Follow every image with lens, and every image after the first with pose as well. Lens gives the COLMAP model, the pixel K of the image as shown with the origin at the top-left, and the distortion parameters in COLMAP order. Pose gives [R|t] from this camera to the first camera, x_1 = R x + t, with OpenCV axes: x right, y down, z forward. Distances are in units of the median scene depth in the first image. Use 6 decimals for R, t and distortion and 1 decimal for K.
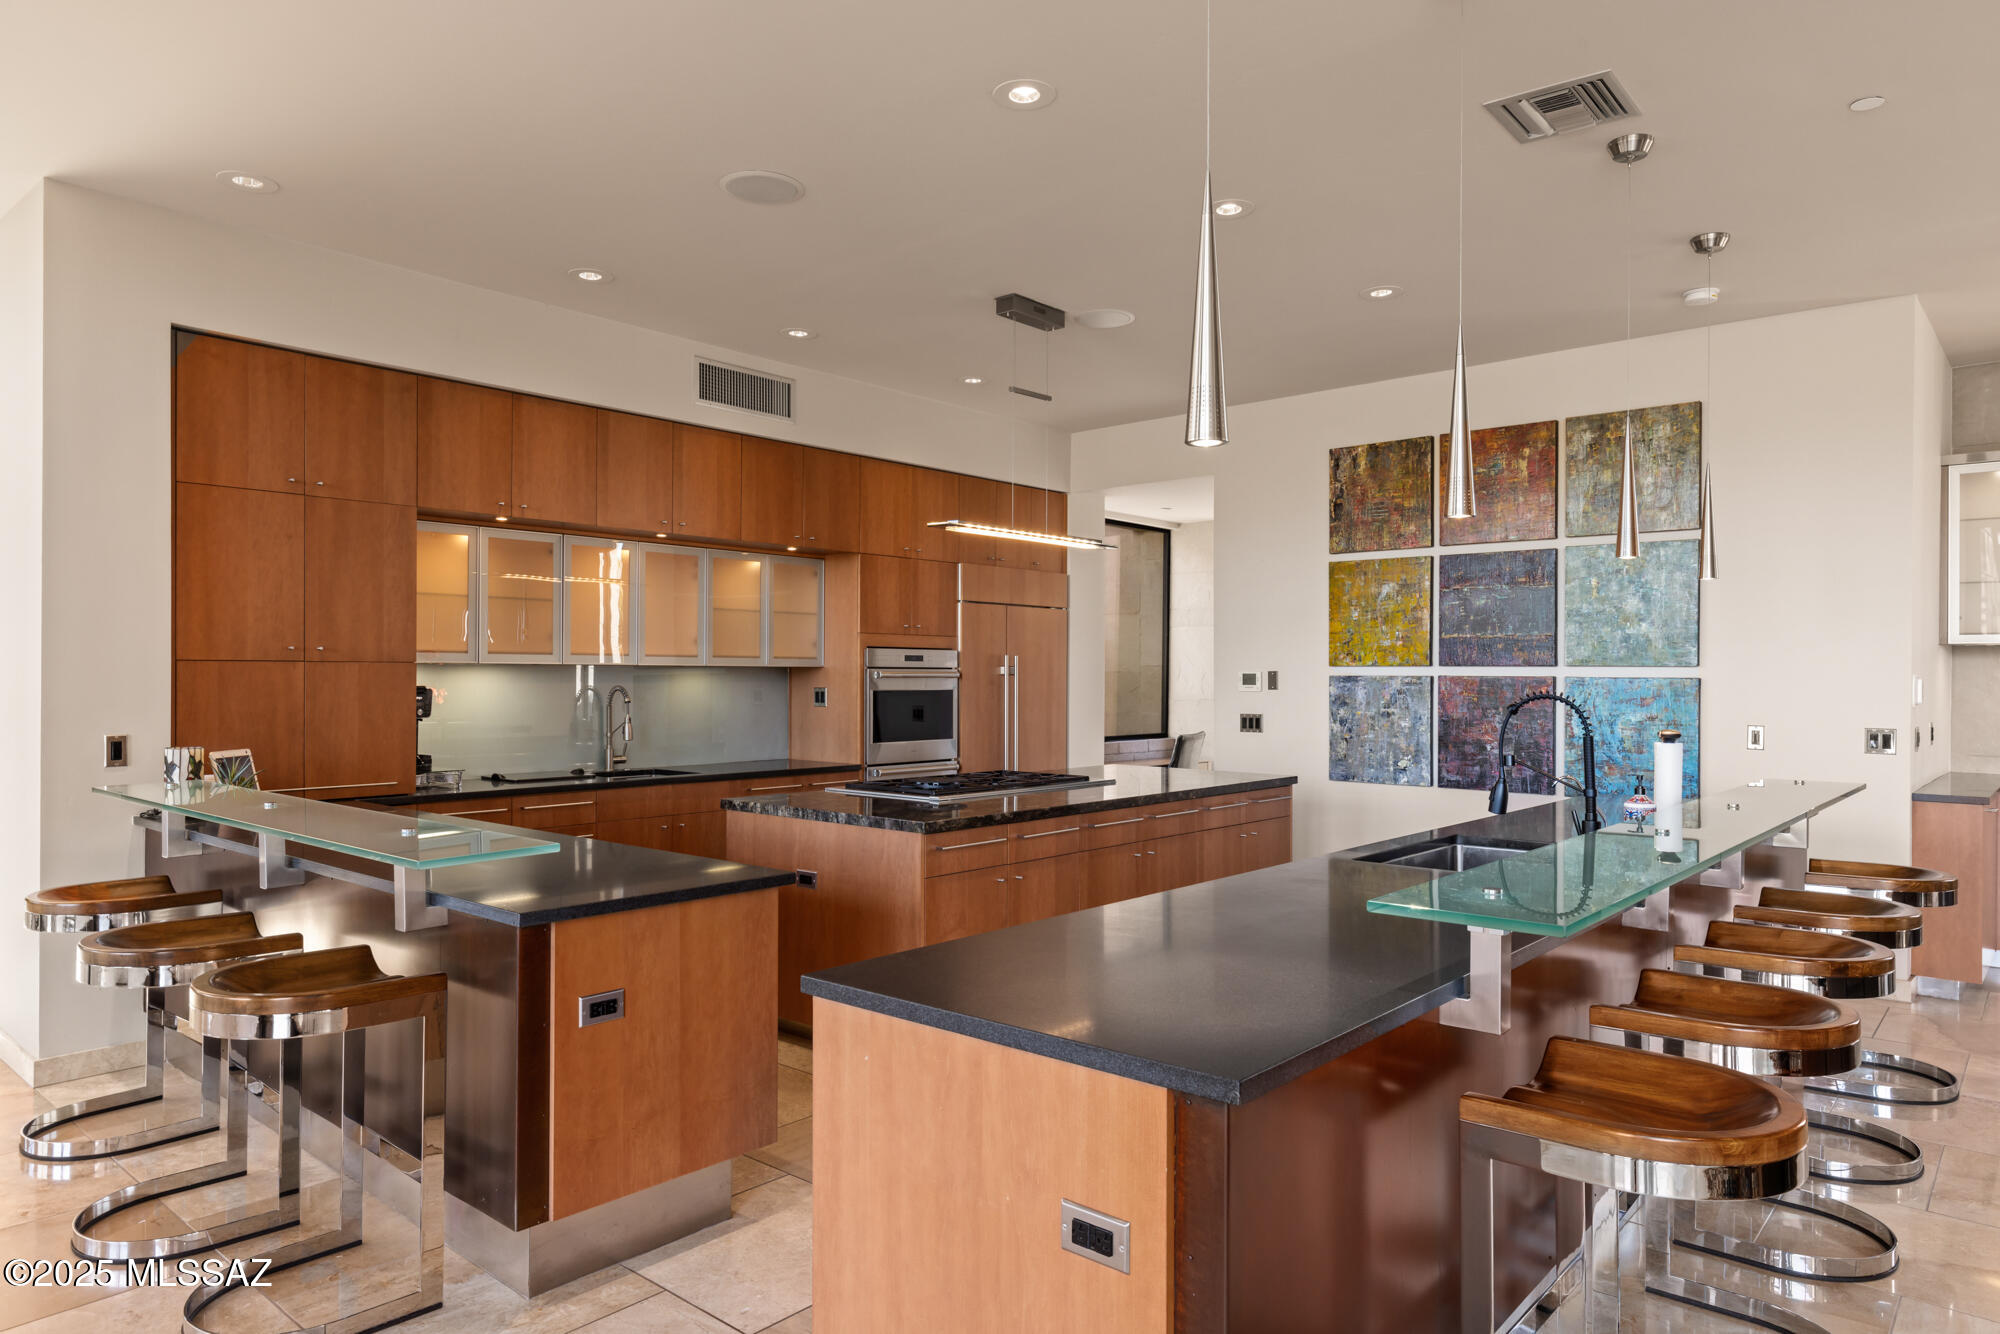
lens RADIAL K [[1246.6, 0, 998.8], [0, 1246.6, 666.2], [0, 0, 1]] dist [0.000281, 0.000174]
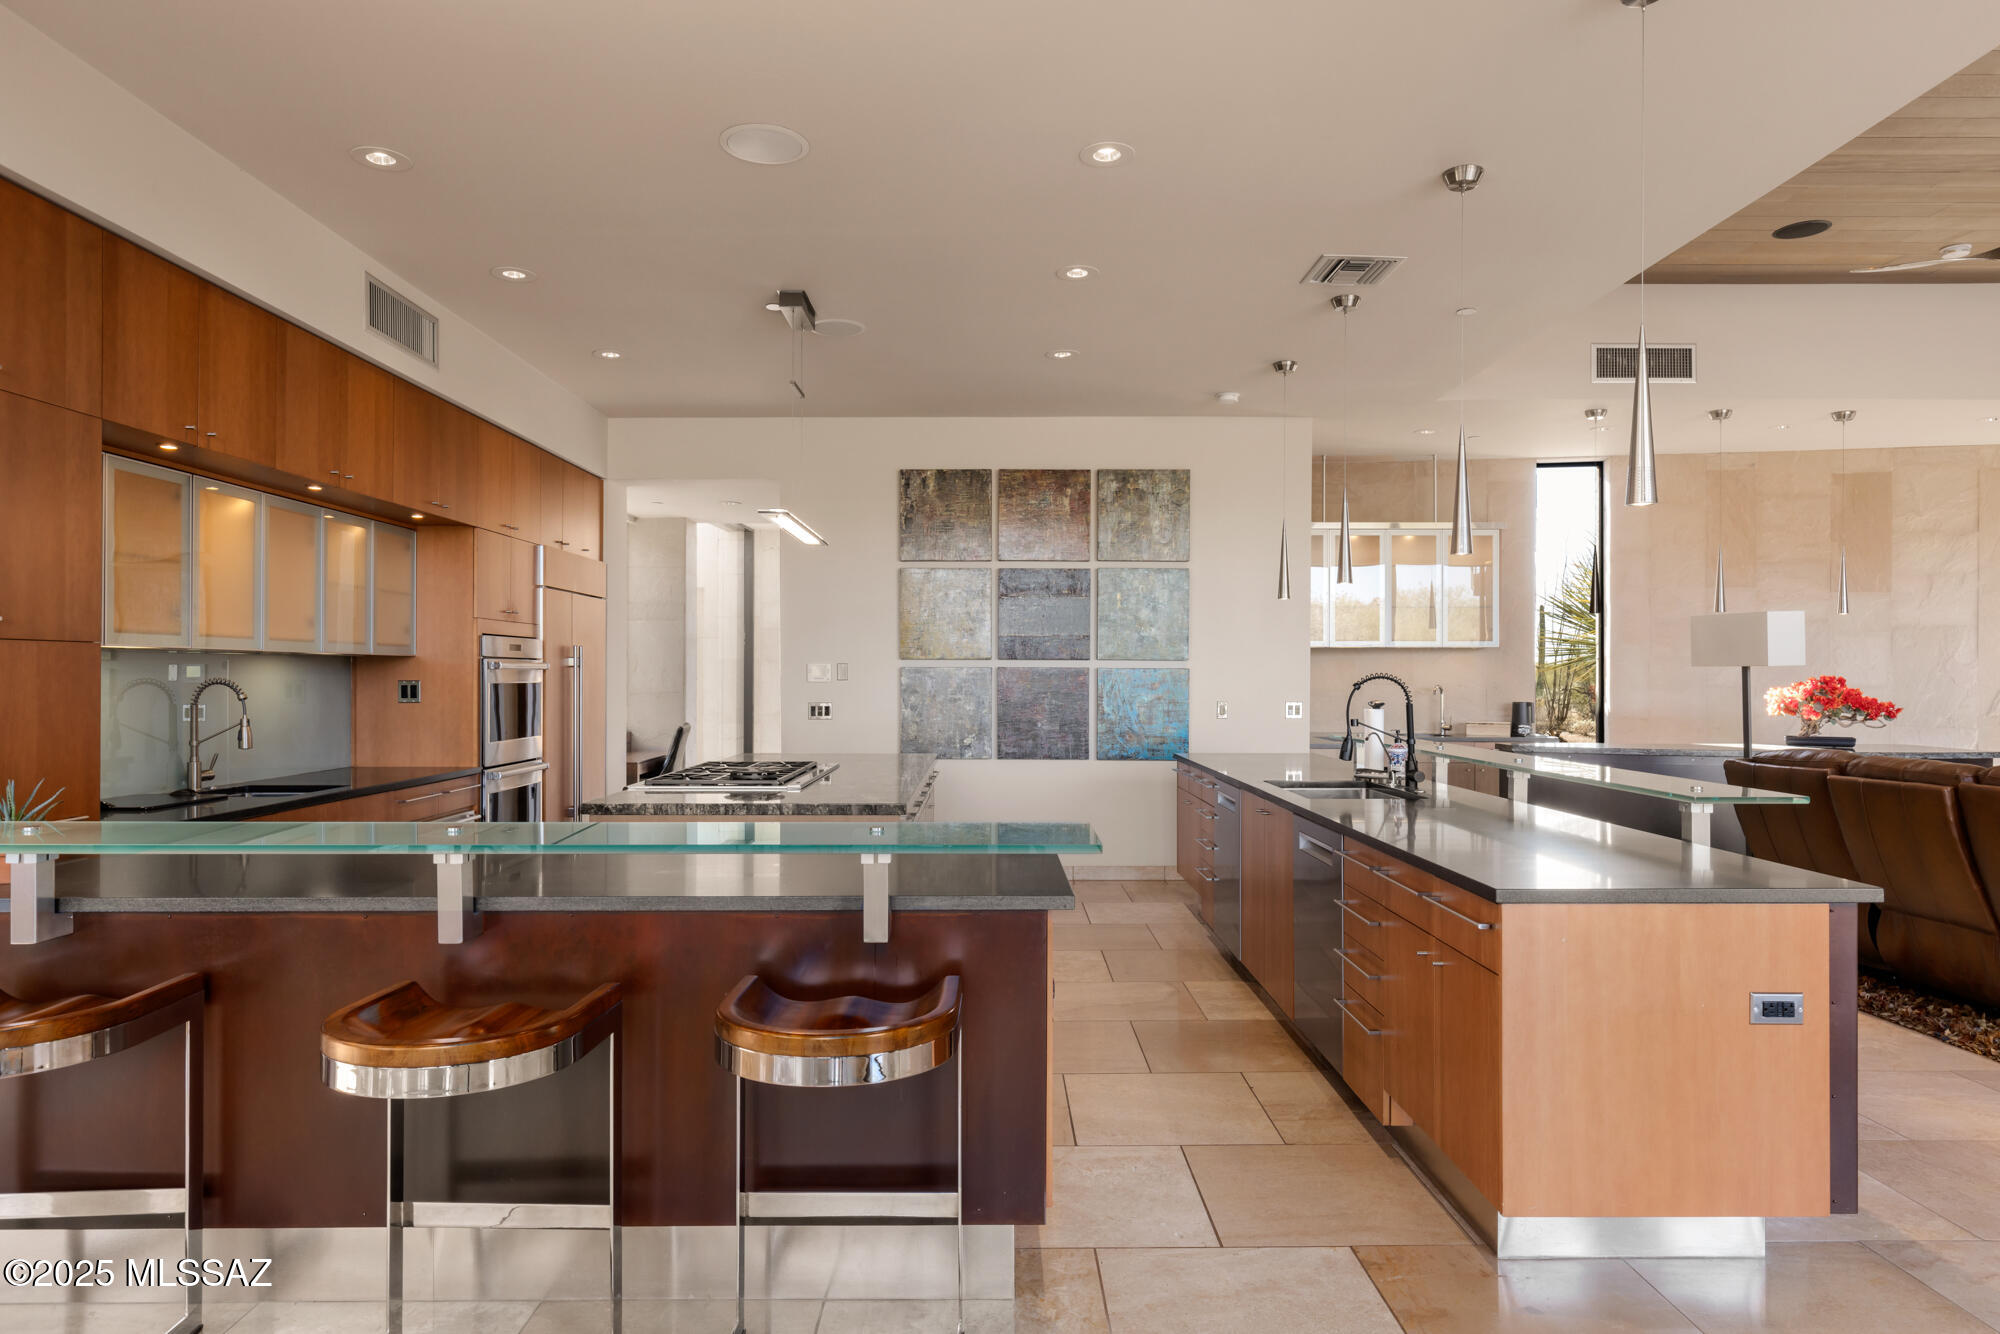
lens RADIAL K [[1185.4, 0, 1006.1], [0, 1185.4, 671.7], [0, 0, 1]] dist [-0.003014, -0.002790]
pose [[0.743872, -0.001017, 0.668321, -0.438365], [-0.003644, 0.999978, 0.005577, 0.005839], [-0.668312, -0.006584, 0.743852, 0.141879]]
